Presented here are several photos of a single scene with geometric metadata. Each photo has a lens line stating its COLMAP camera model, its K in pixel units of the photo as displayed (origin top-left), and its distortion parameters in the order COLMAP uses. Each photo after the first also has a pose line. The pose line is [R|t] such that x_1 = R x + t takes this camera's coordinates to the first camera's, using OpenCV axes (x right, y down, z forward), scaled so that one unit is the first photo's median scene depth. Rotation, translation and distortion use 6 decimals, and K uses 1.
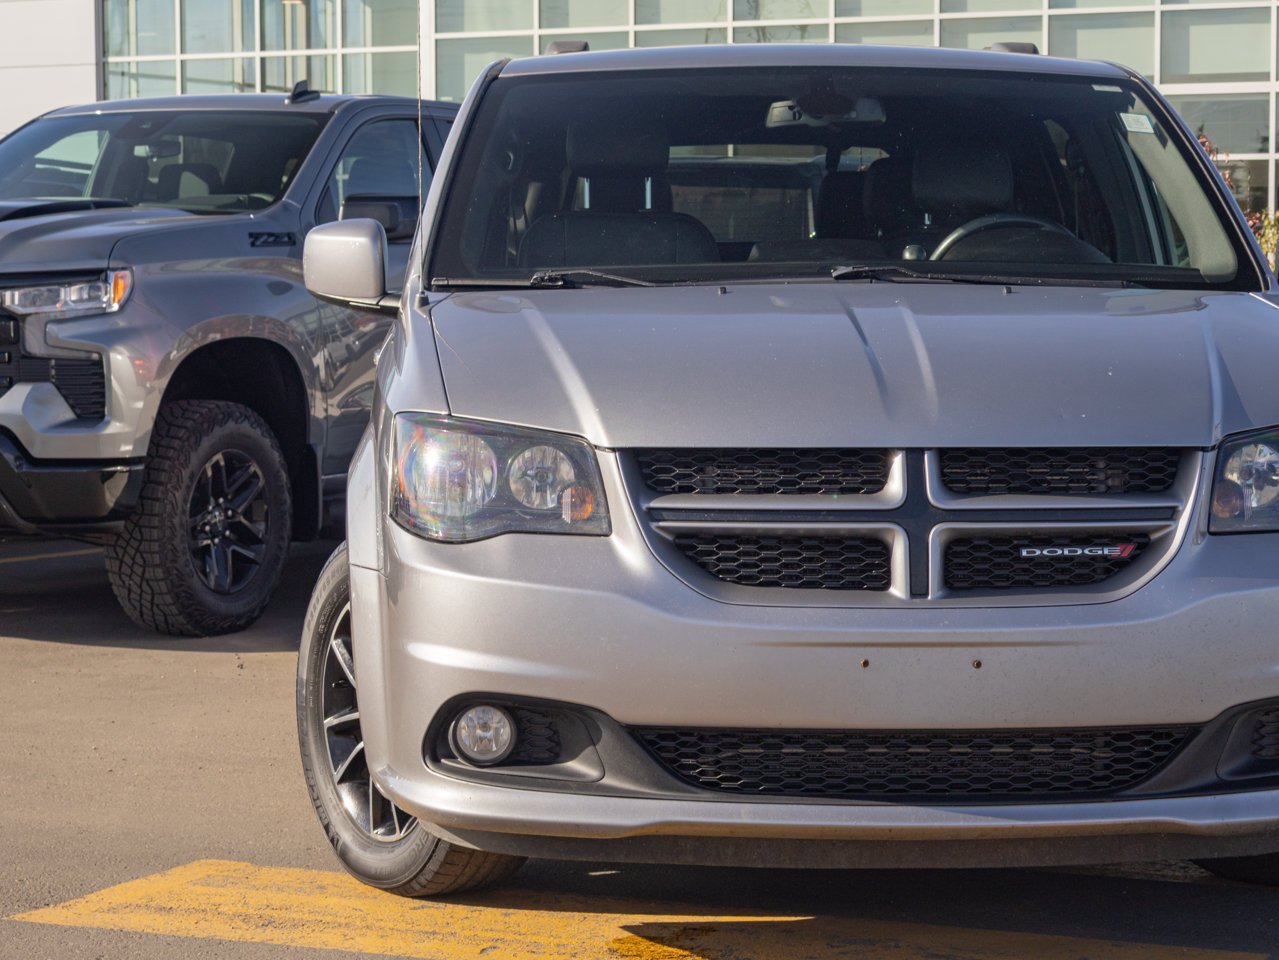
lens RADIAL K [[3140.1, 0, 639.5], [0, 3140.1, 480.0], [0, 0, 1]] dist [0.159871, 0.119168]
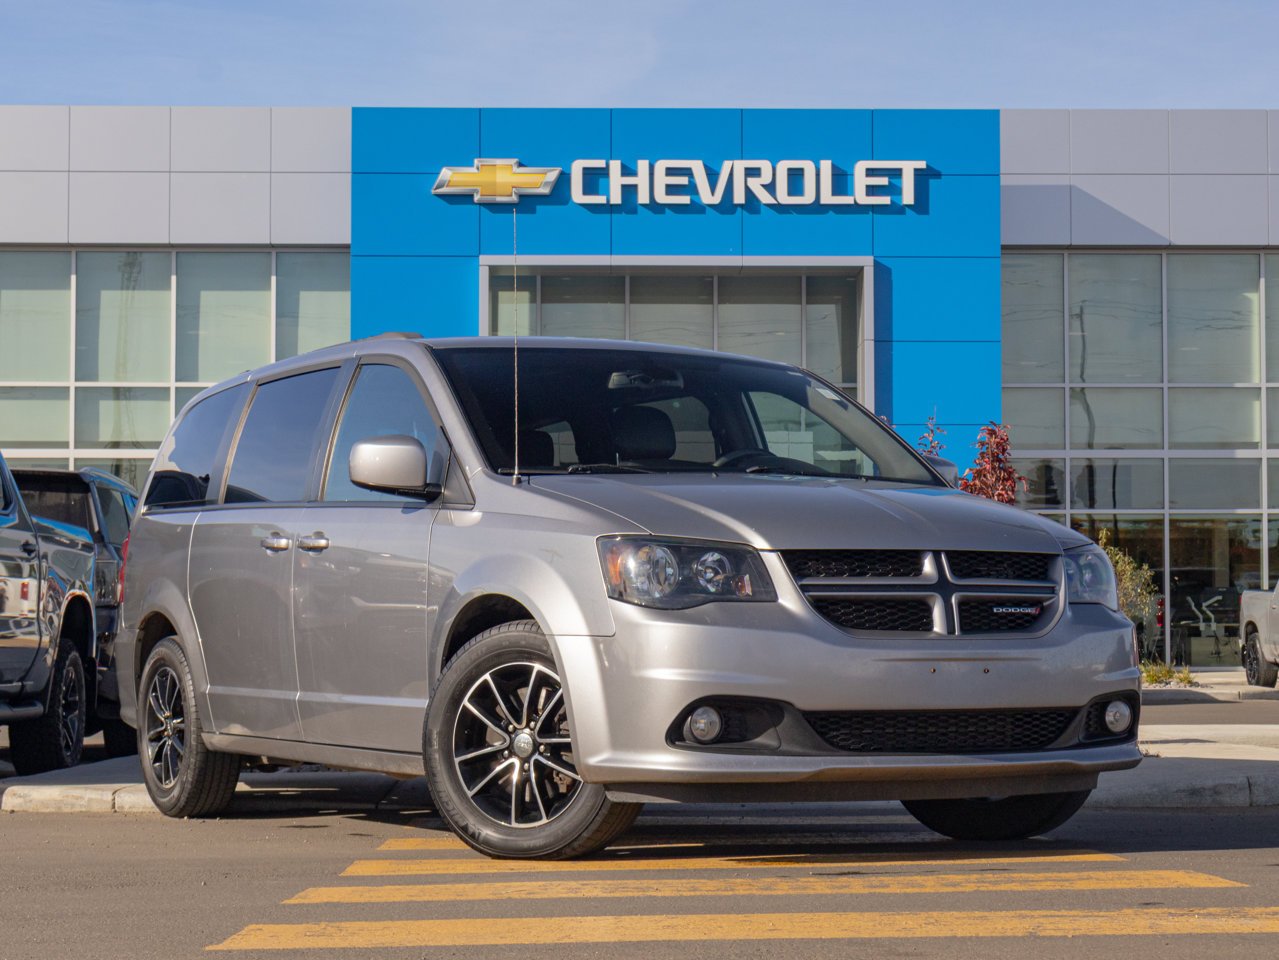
lens RADIAL K [[3140.1, 0, 639.5], [0, 3140.1, 480.0], [0, 0, 1]] dist [0.159871, 0.119168]
pose [[0.870980, 0.027895, 0.490526, -0.903609], [0.038826, 0.991357, -0.125316, 0.161810], [-0.489782, 0.128193, 0.862369, -0.418862]]
